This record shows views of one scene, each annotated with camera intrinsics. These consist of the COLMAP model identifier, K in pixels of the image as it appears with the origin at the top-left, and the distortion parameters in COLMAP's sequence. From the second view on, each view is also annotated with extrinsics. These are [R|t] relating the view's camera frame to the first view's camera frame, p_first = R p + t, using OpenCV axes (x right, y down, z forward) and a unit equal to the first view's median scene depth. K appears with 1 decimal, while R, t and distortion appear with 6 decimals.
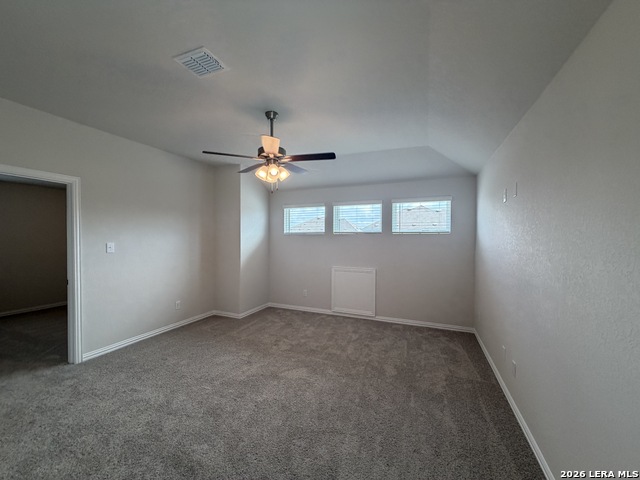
lens RADIAL K [[256.3, 0, 323.2], [0, 256.3, 240.6], [0, 0, 1]] dist [-0.000380, 0.000469]
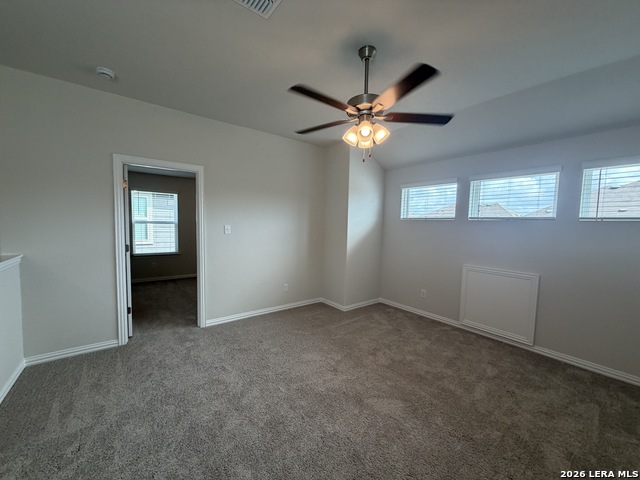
lens RADIAL K [[256.3, 0, 320.4], [0, 256.3, 240.4], [0, 0, 1]] dist [-0.000380, 0.000469]
pose [[0.867366, 0.049700, -0.495183, 0.059976], [-0.025542, 0.998135, 0.055440, 0.004092], [0.497015, -0.035439, 0.867018, 0.241150]]
